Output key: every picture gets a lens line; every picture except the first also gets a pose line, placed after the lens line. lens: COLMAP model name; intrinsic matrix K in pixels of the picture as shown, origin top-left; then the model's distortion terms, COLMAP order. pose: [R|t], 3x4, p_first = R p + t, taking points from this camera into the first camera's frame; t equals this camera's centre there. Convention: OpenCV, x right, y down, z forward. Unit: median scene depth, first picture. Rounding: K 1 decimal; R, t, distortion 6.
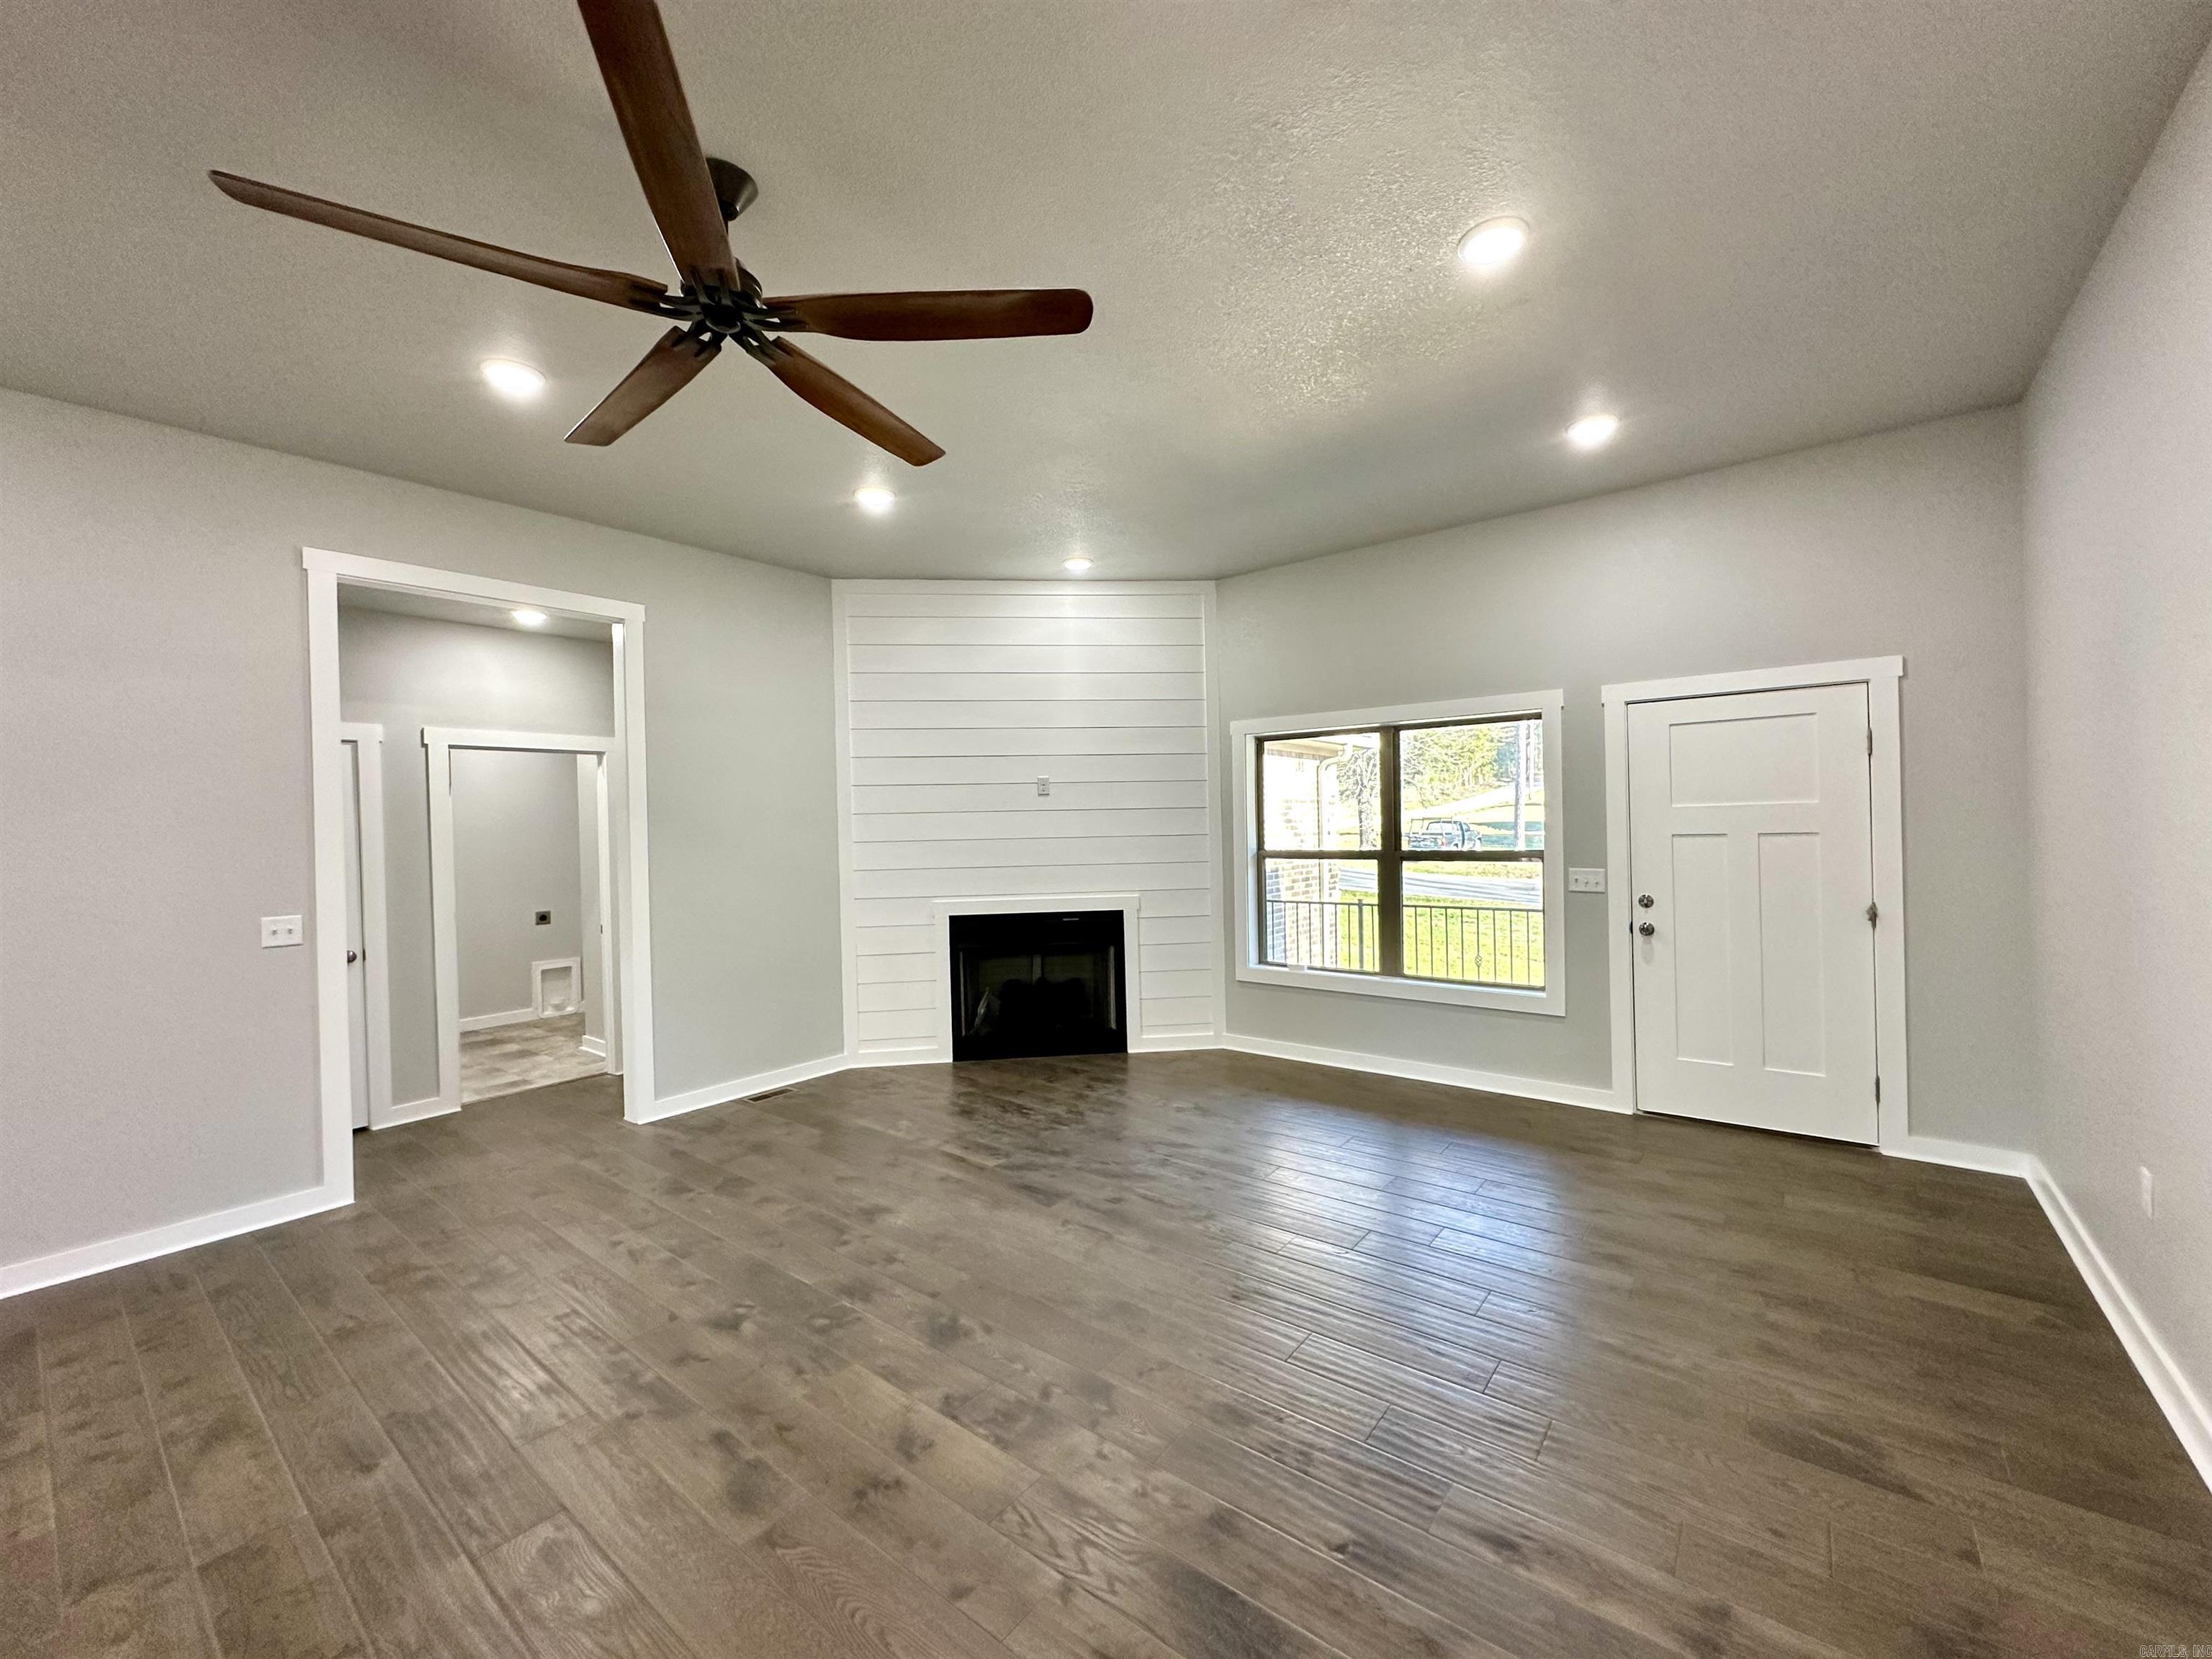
lens RADIAL K [[886.9, 0, 1111.1], [0, 886.9, 836.1], [0, 0, 1]] dist [-0.002257, 0.000161]
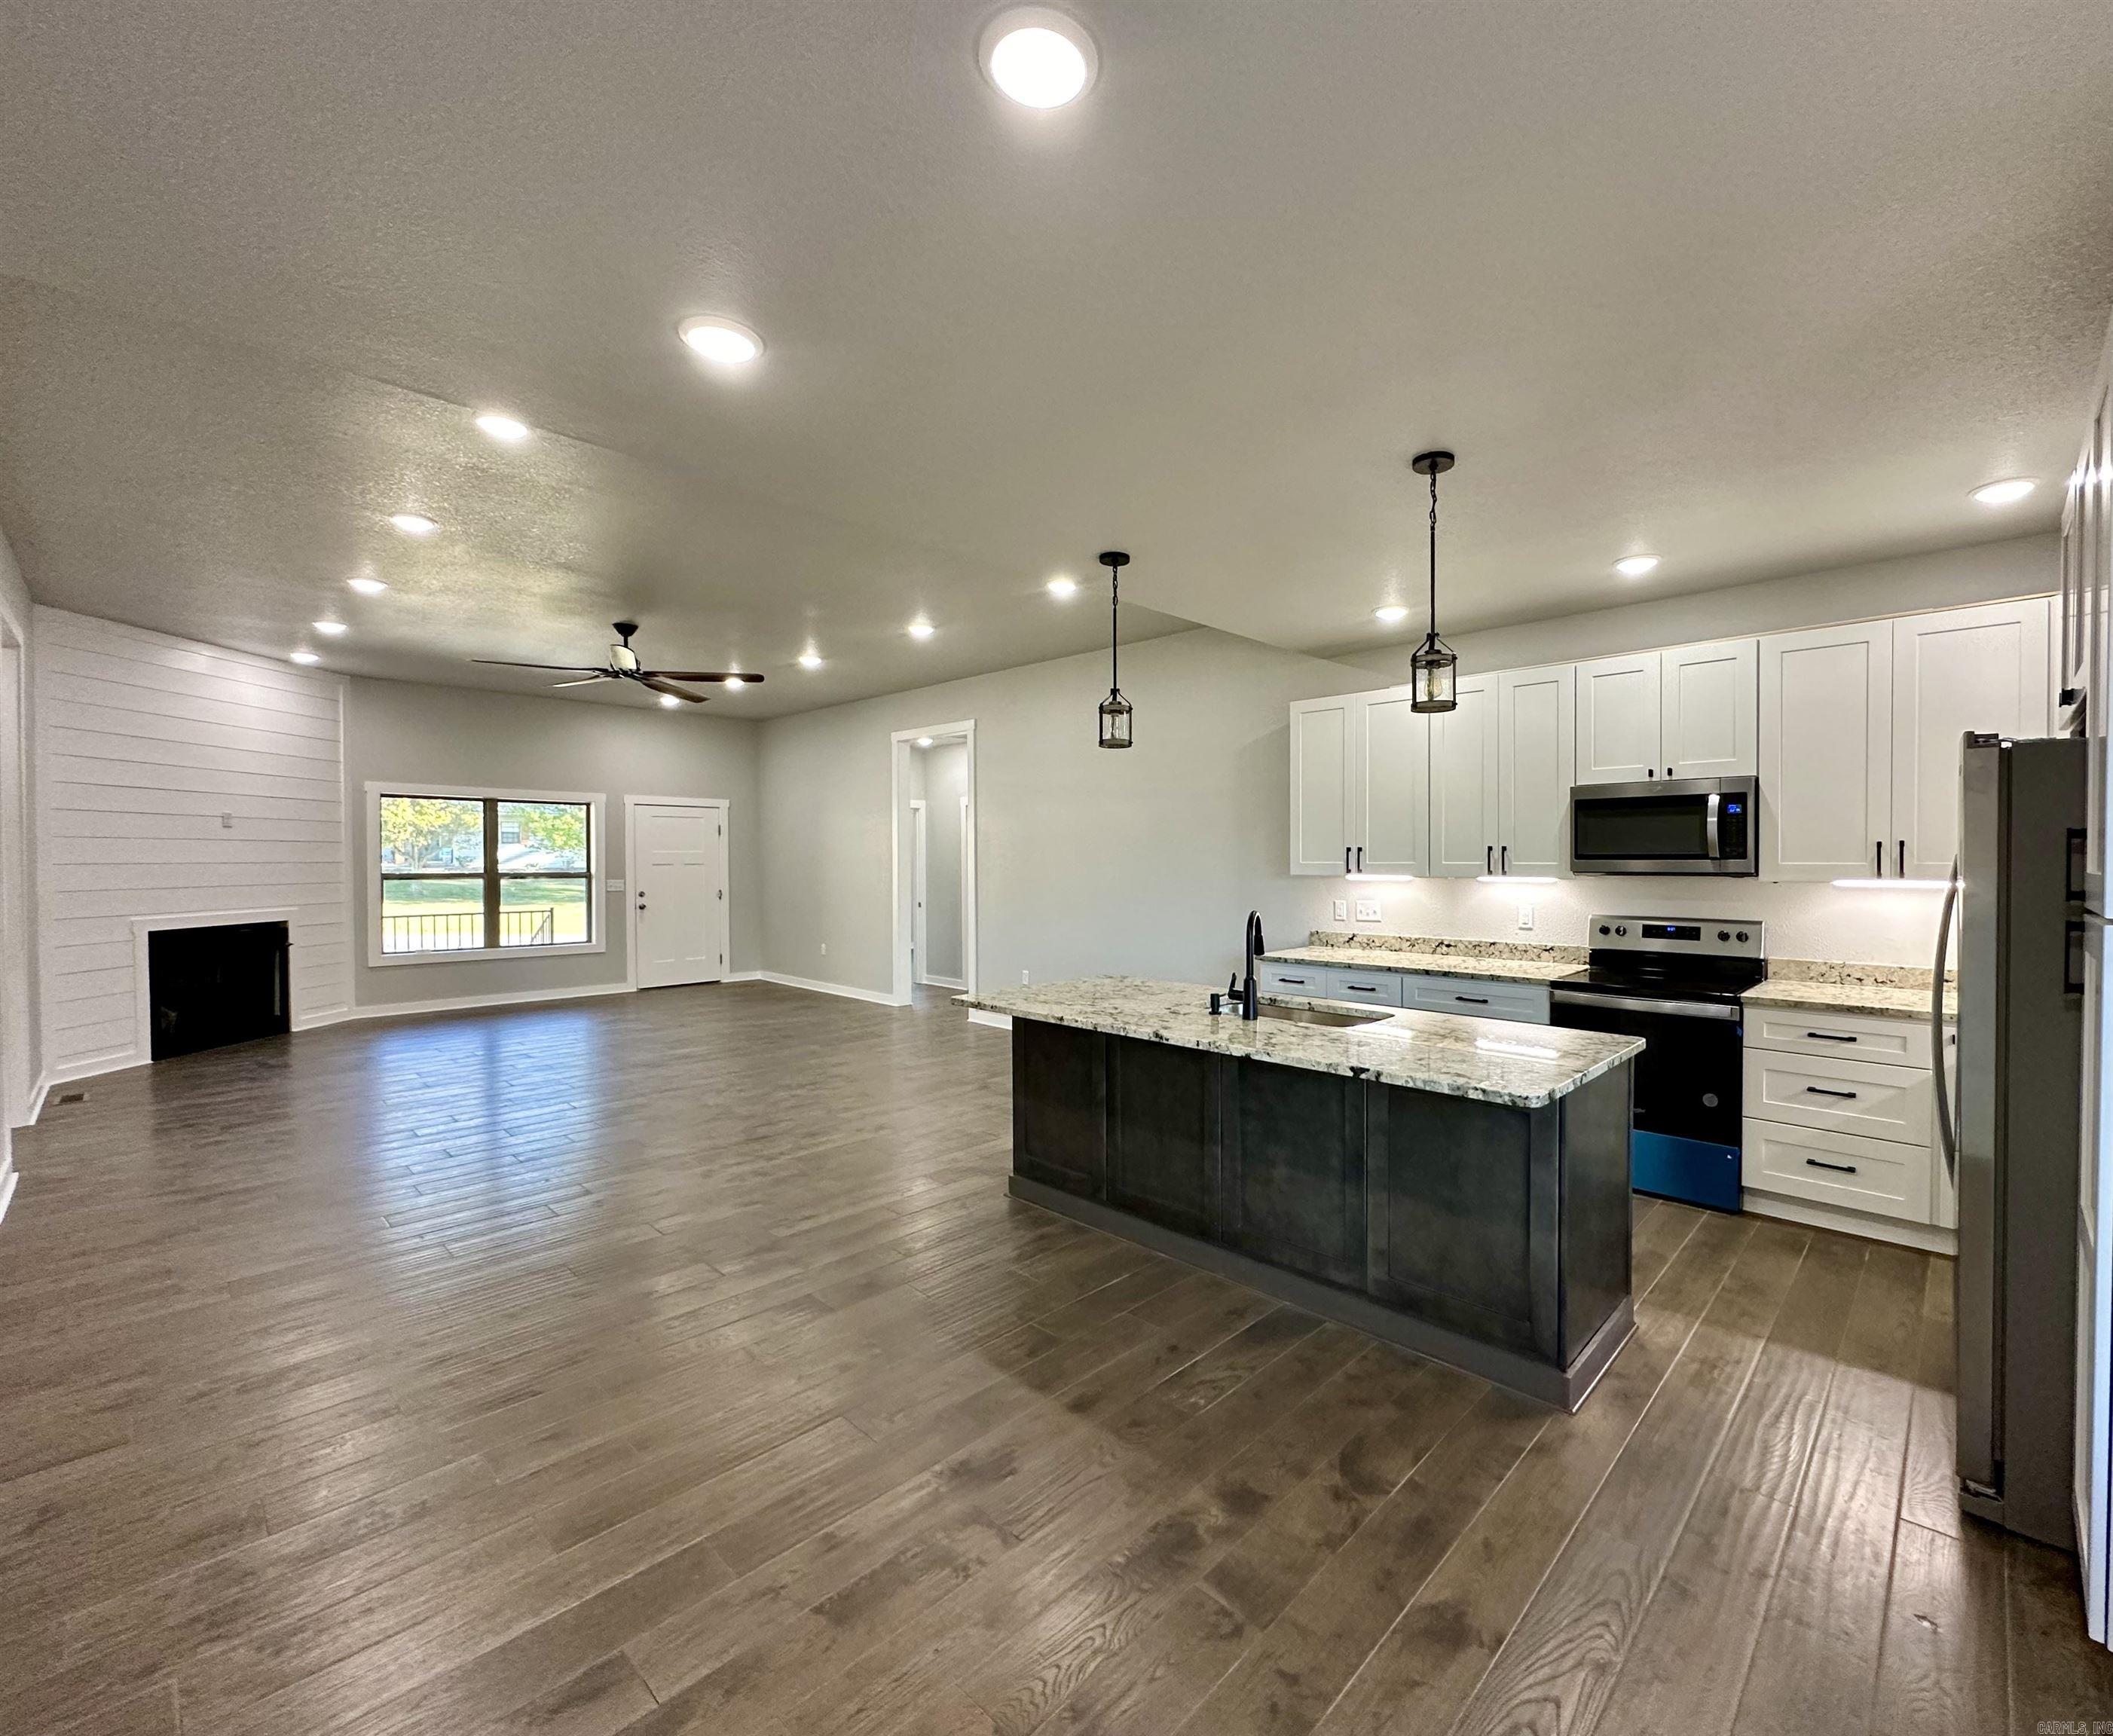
lens RADIAL K [[926.5, 0, 1161.6], [0, 926.5, 857.4], [0, 0, 1]] dist [-0.000618, -0.000634]
pose [[0.049107, 0.021658, 0.998559, -1.361313], [0.009050, 0.999714, -0.022128, 0.036179], [-0.998753, 0.010123, 0.048897, -0.347868]]
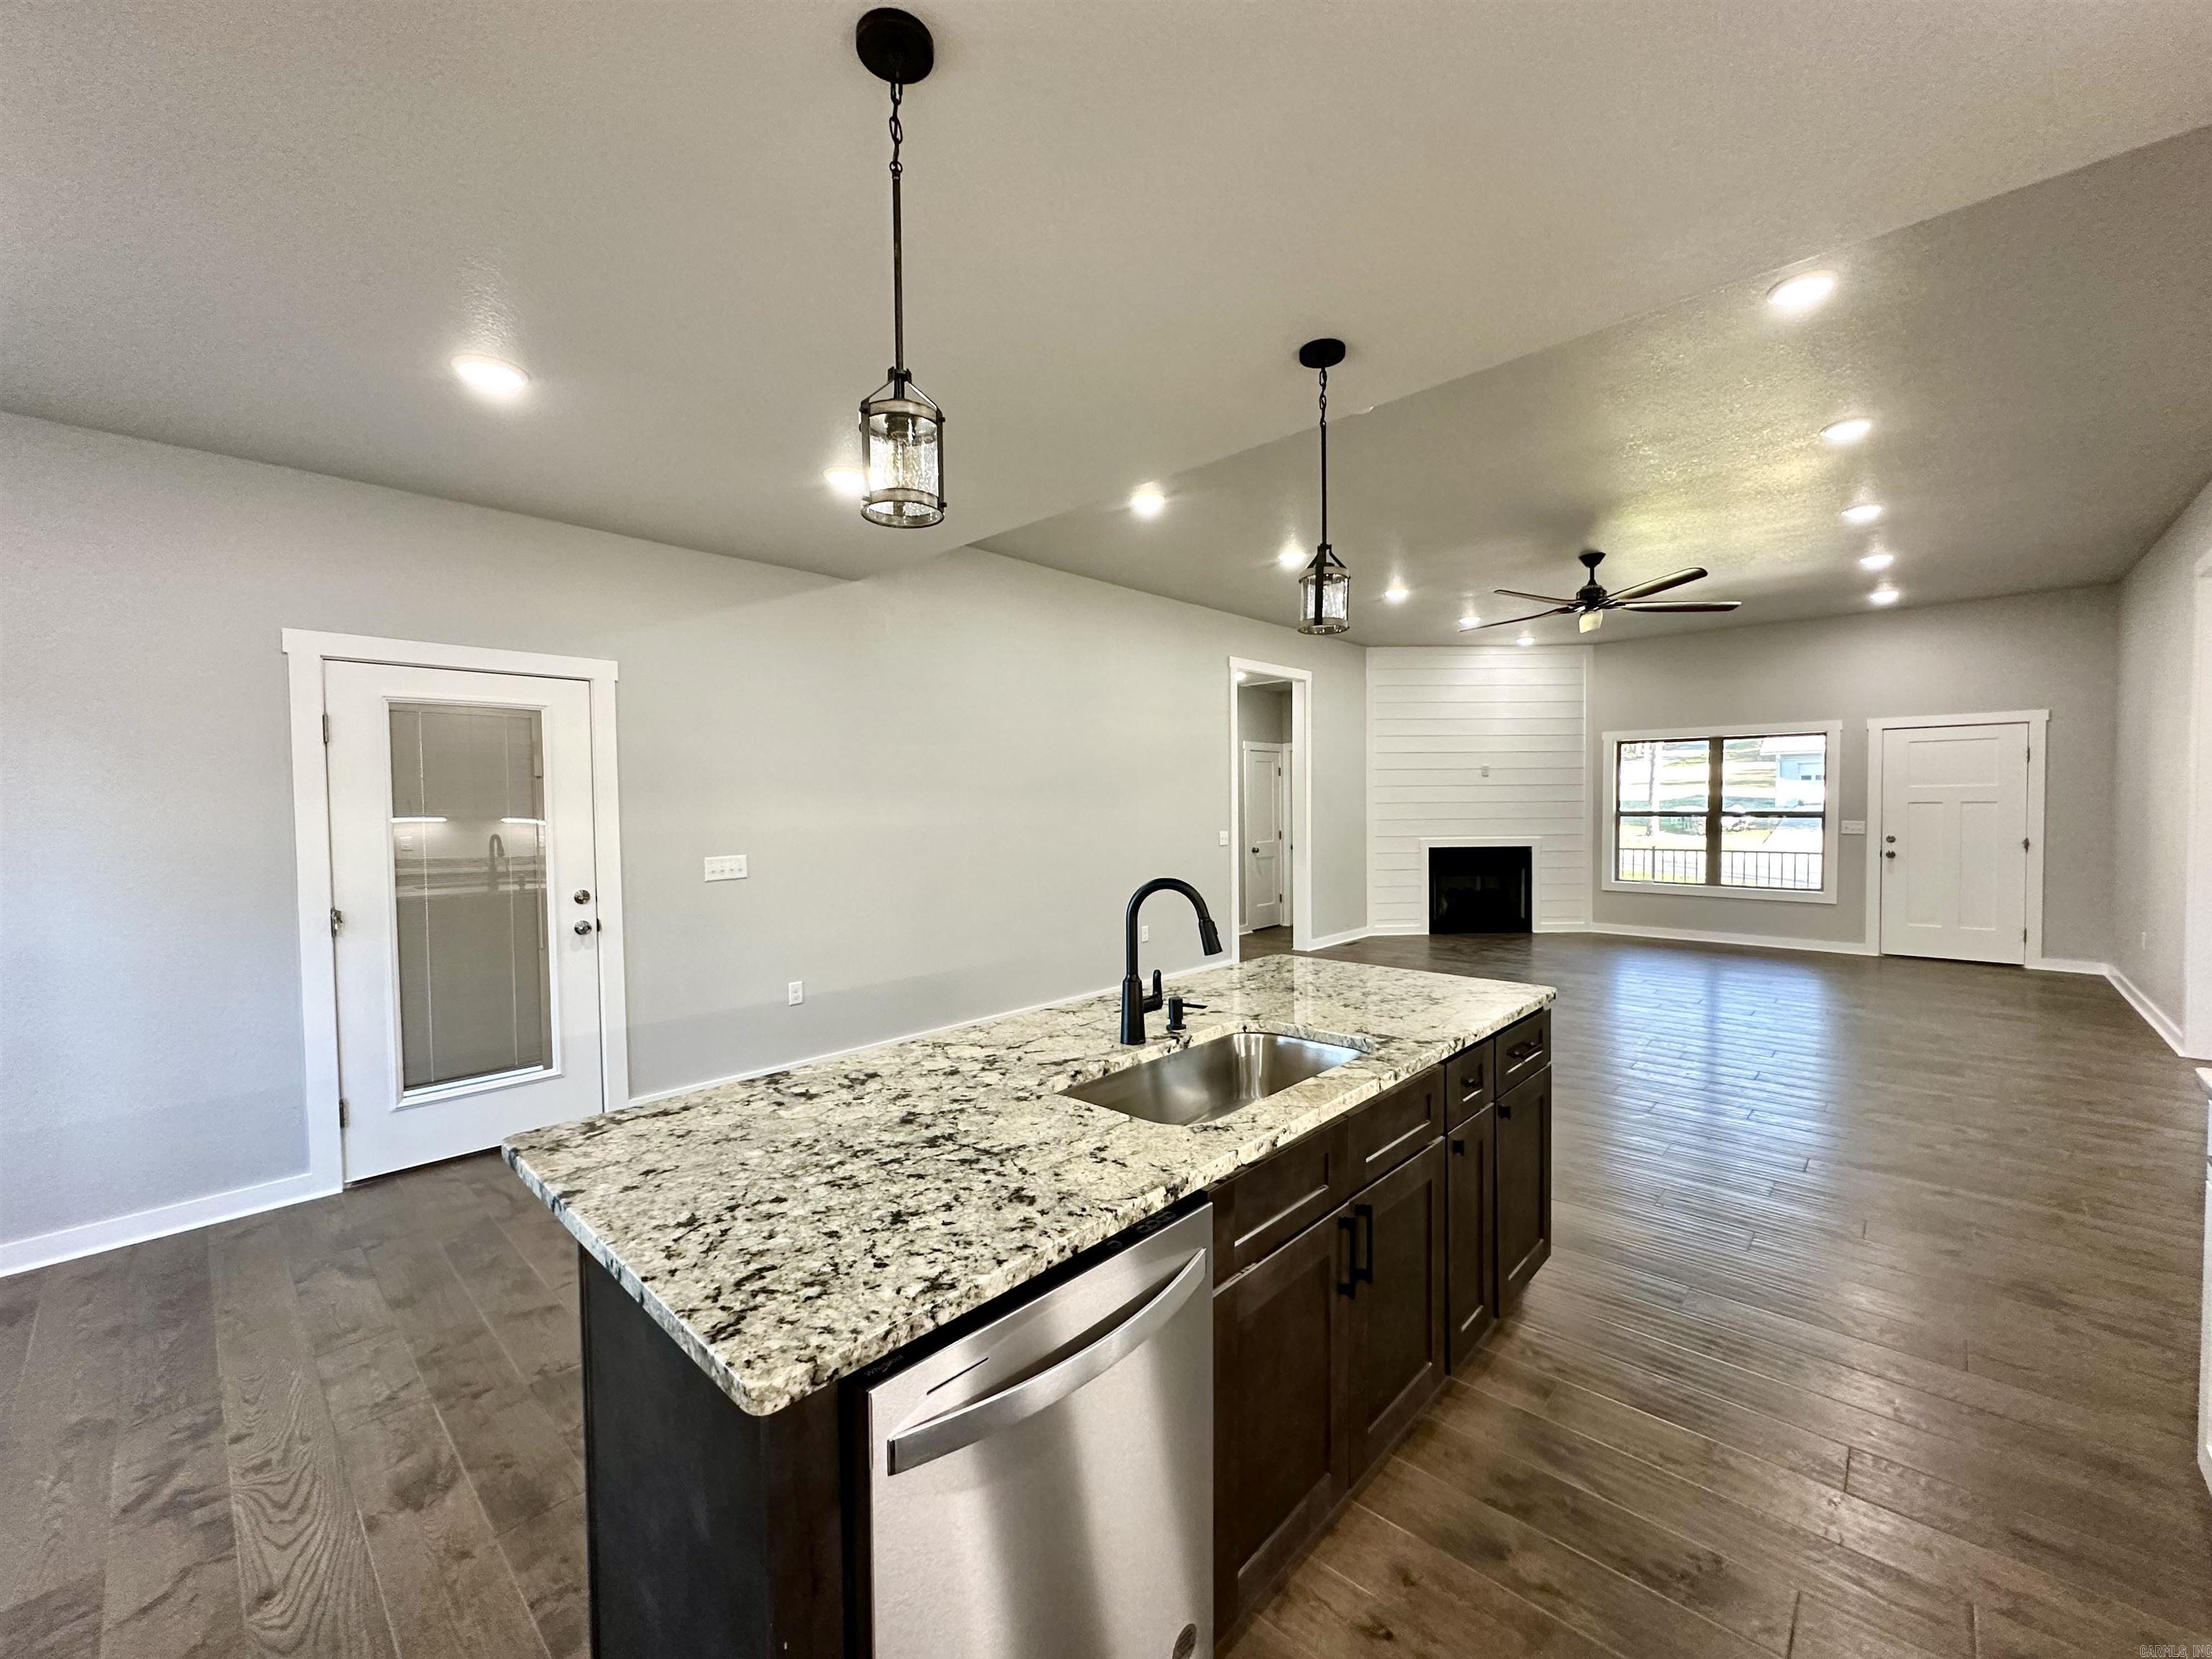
lens RADIAL K [[886.9, 0, 1104.6], [0, 886.9, 835.7], [0, 0, 1]] dist [-0.002257, 0.000161]
pose [[0.997131, 0.015247, -0.074149, -0.712437], [-0.013164, 0.999507, 0.028504, 0.029336], [0.074547, -0.027447, 0.996840, -0.763087]]
